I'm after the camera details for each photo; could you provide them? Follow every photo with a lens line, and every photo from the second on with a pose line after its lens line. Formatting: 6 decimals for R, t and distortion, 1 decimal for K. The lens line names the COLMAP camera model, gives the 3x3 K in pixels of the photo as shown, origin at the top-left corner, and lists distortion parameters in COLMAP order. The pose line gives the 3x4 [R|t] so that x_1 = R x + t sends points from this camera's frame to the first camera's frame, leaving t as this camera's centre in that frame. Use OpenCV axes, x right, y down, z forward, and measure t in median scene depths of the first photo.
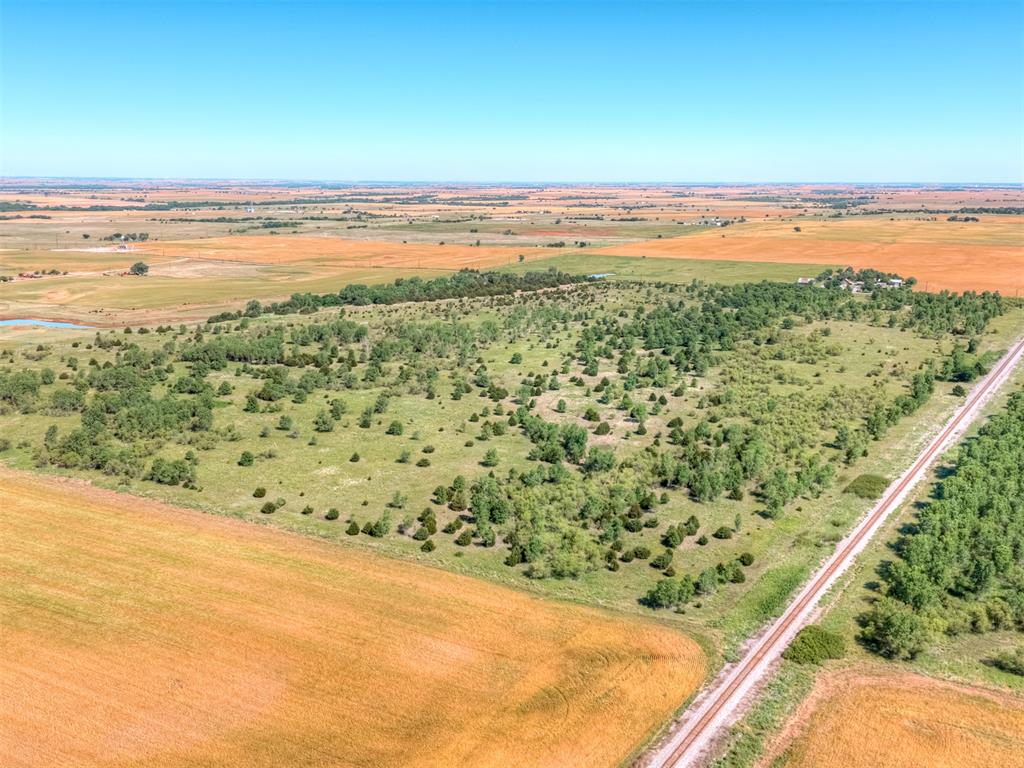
lens RADIAL K [[921.3, 0, 503.7], [0, 921.3, 384.6], [0, 0, 1]] dist [0.068705, -0.083228]
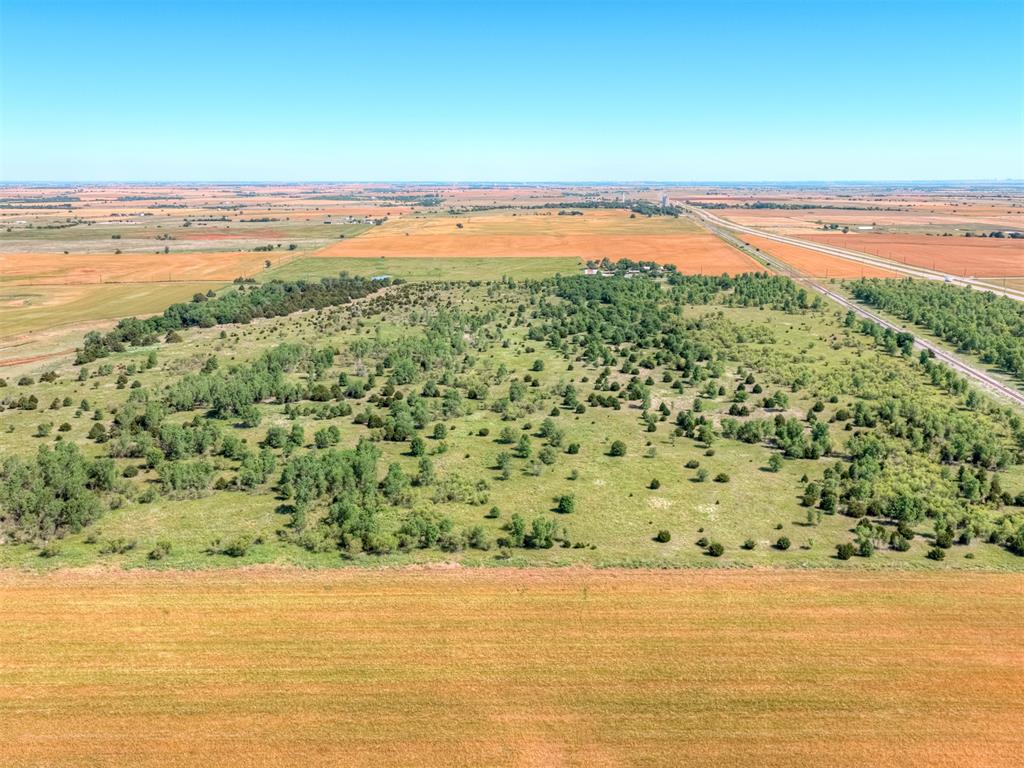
lens RADIAL K [[930.1, 0, 521.2], [0, 930.1, 382.4], [0, 0, 1]] dist [0.063493, -0.074273]
pose [[0.881668, -0.108260, 0.459284, -0.322662], [0.109676, 0.993685, 0.023685, -0.026110], [-0.458947, 0.029490, 0.887974, 0.119078]]
